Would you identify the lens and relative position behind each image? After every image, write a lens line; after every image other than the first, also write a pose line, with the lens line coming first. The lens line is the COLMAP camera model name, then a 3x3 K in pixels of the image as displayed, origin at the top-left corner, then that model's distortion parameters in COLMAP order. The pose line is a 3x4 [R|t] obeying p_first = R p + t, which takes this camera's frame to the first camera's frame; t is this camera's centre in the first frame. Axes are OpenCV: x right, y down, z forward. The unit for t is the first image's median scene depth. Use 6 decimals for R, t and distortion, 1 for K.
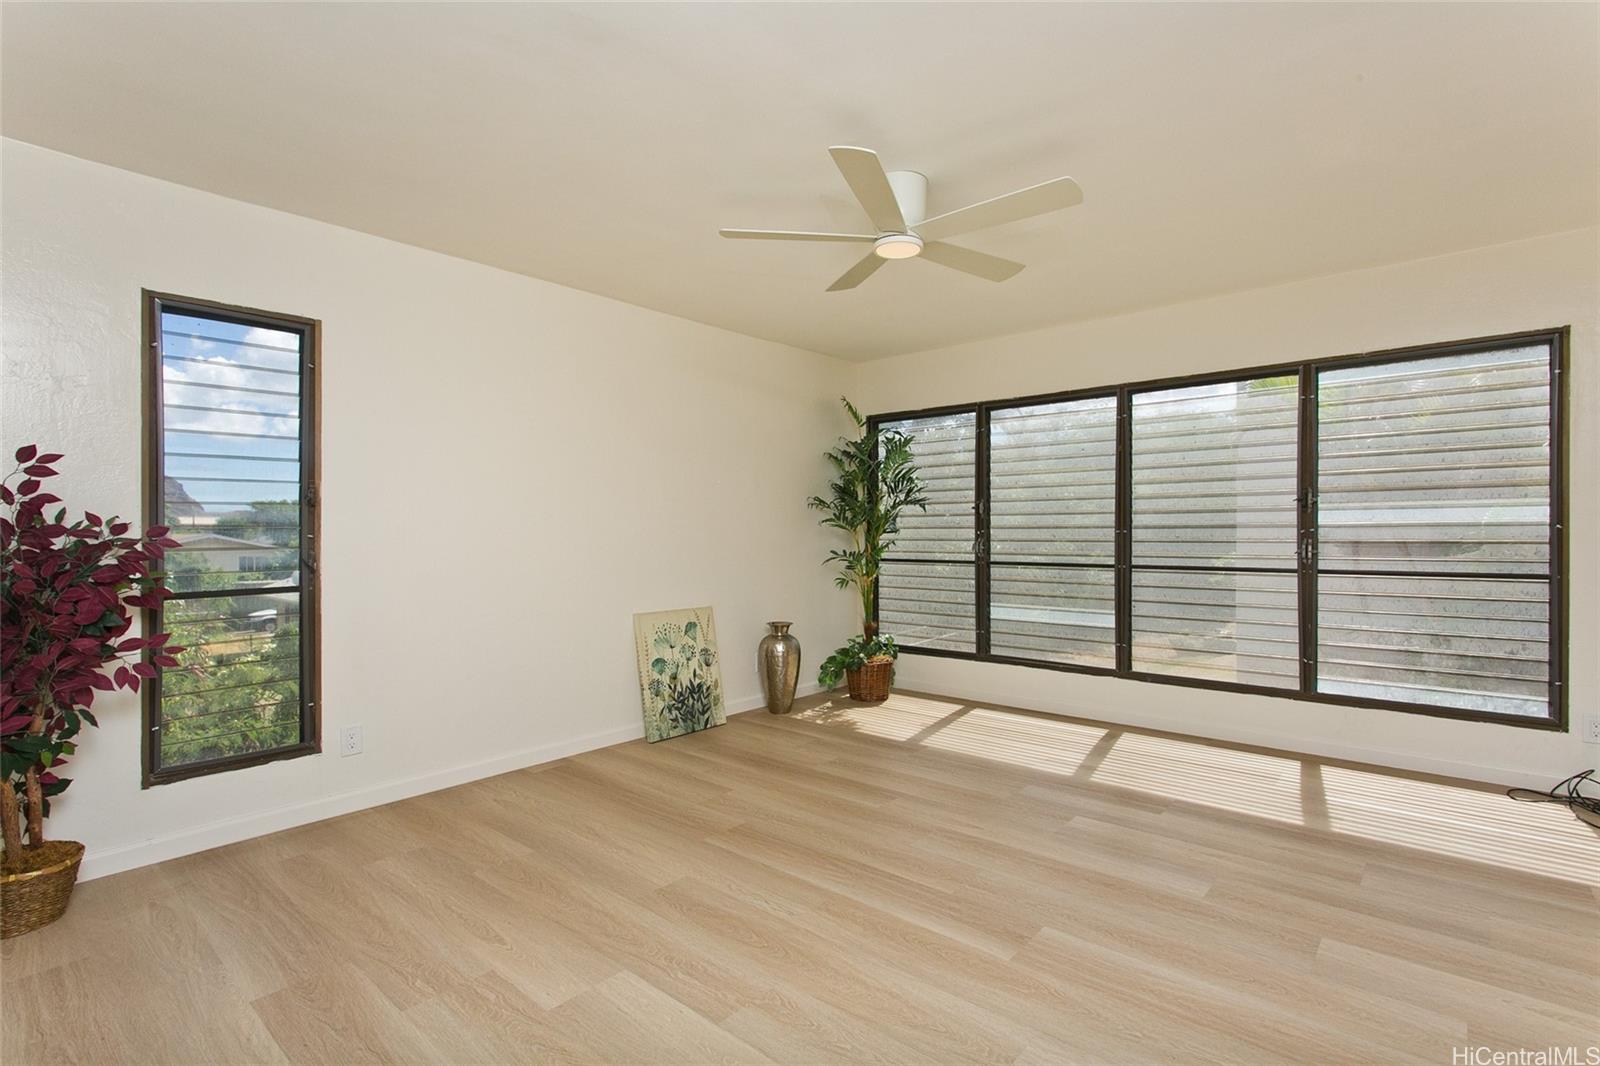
lens RADIAL K [[753.0, 0, 800.4], [0, 753.0, 525.6], [0, 0, 1]] dist [-0.001963, 0.001822]
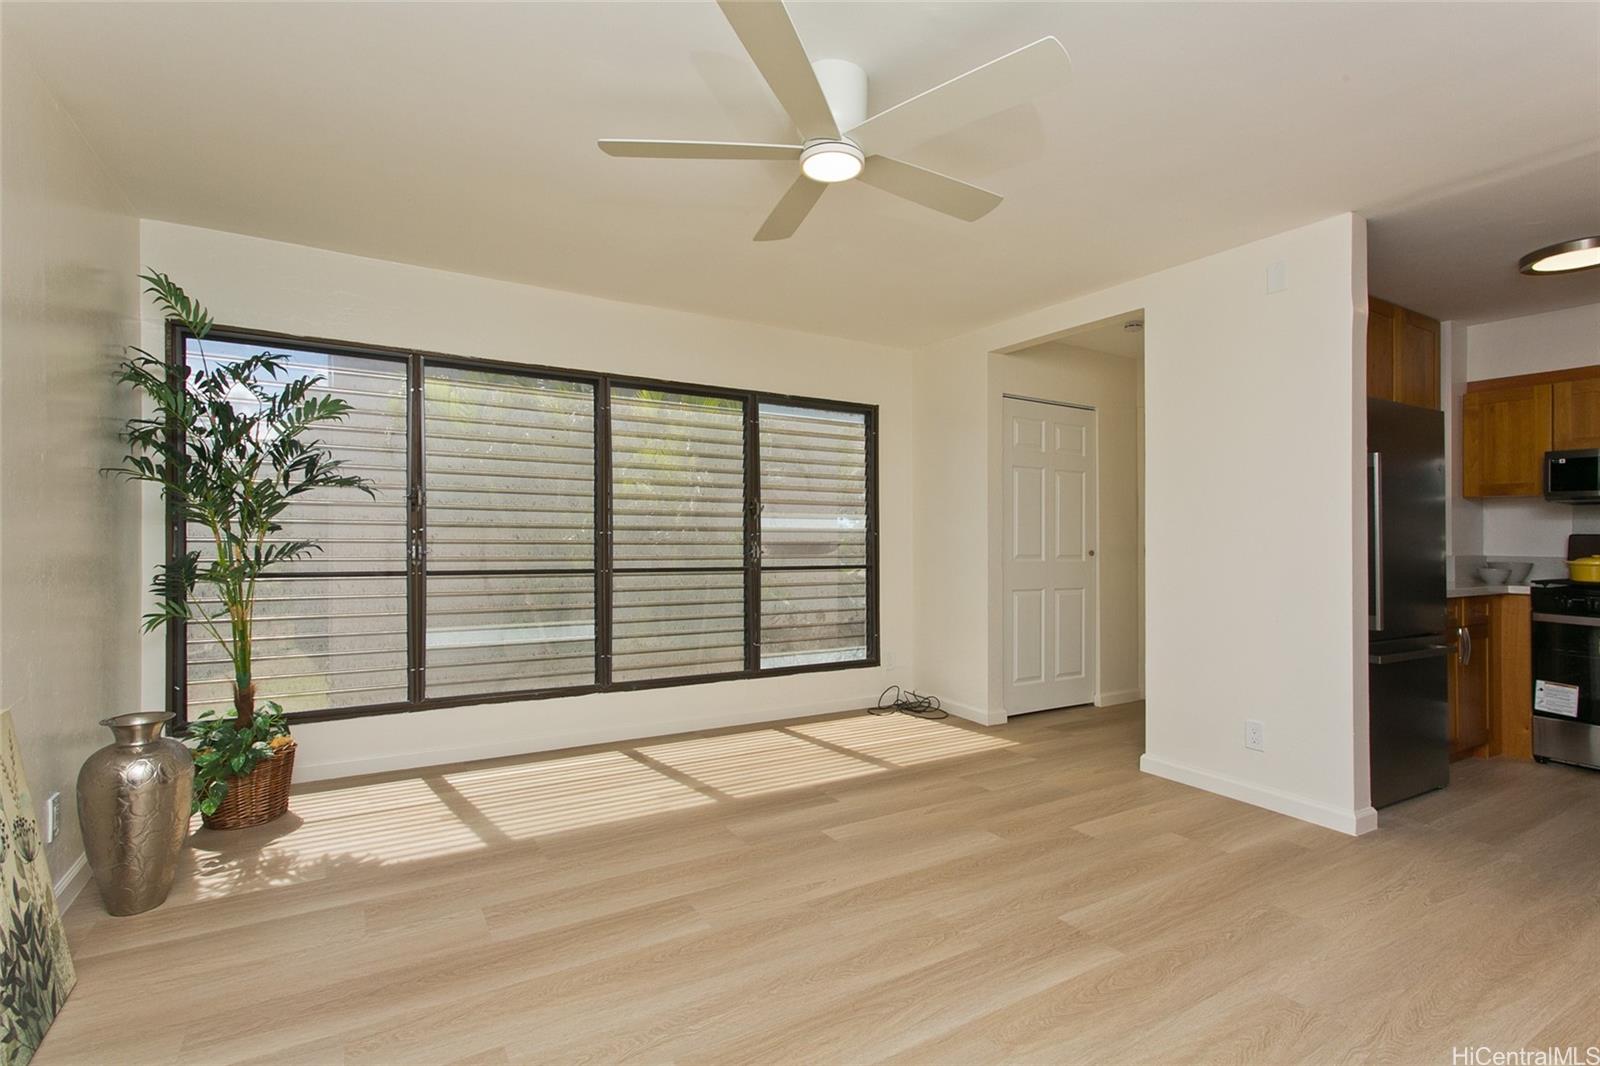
lens RADIAL K [[753.0, 0, 798.3], [0, 753.0, 519.2], [0, 0, 1]] dist [-0.001963, 0.001822]
pose [[0.312425, 0.027255, 0.949551, -0.403519], [-0.019805, 0.999558, -0.022174, 0.007589], [-0.949736, -0.011878, 0.312827, 0.523774]]
